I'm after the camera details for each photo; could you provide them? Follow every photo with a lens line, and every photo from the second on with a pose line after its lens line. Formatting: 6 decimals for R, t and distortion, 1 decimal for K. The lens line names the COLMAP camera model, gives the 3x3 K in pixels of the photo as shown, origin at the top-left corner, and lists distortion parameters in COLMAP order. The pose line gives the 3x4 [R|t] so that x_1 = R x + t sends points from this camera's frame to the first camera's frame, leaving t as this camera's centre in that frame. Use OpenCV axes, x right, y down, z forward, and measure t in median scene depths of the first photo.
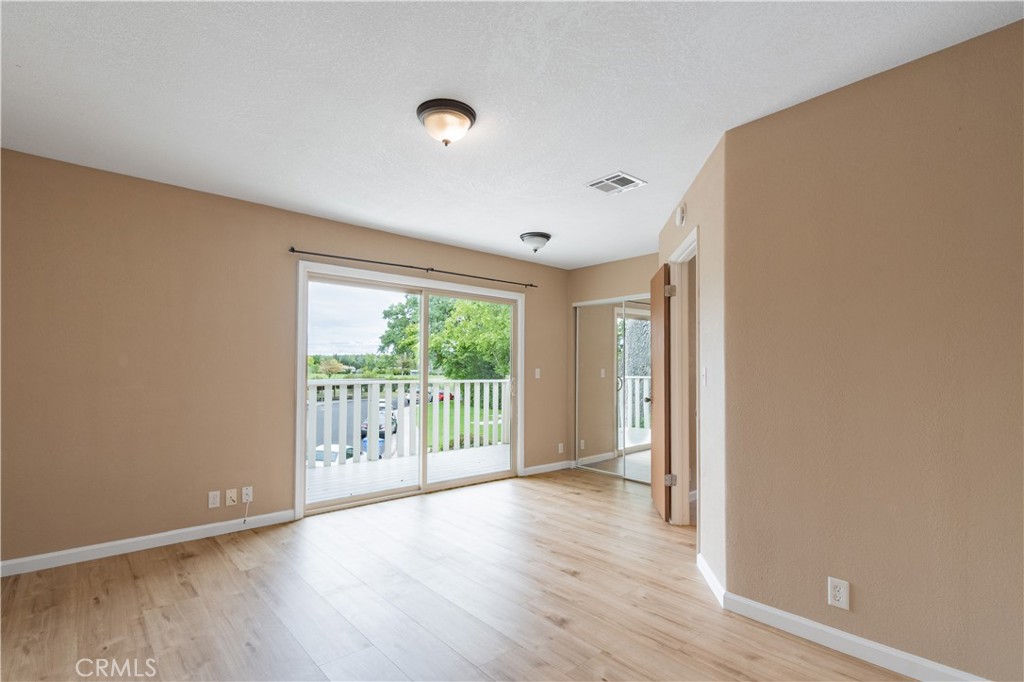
lens RADIAL K [[482.7, 0, 513.8], [0, 482.7, 359.4], [0, 0, 1]] dist [-0.001356, -0.000141]
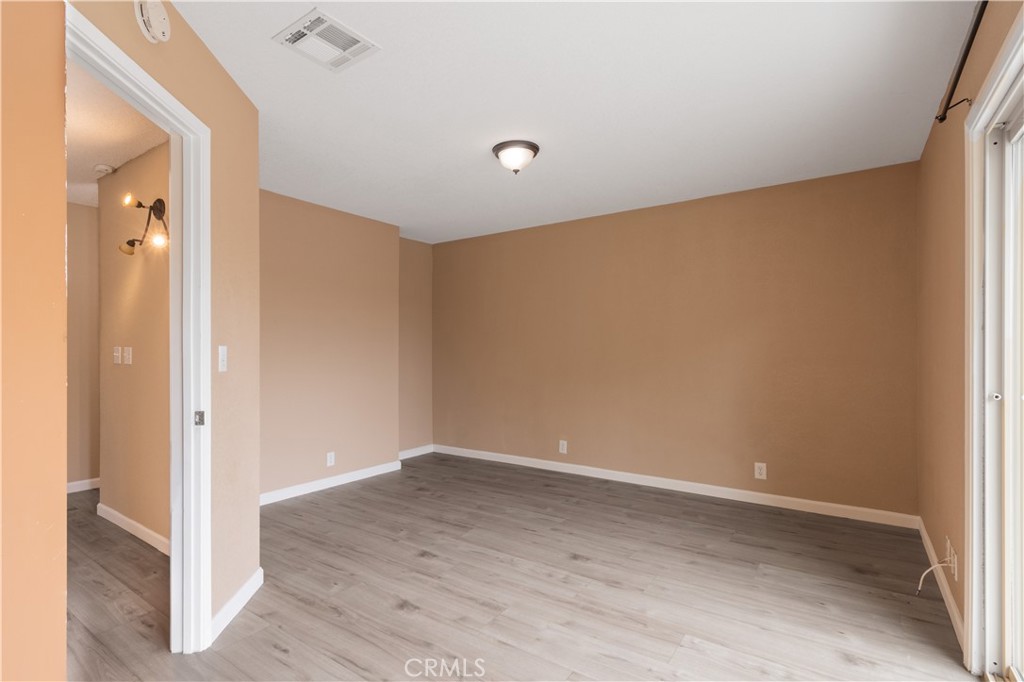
lens RADIAL K [[482.7, 0, 513.8], [0, 482.7, 359.4], [0, 0, 1]] dist [-0.001356, -0.000141]
pose [[-0.970930, 0.000397, -0.239364, 0.151924], [0.001385, 0.999991, -0.003958, 0.041499], [0.239360, -0.004175, -0.970922, 2.004062]]
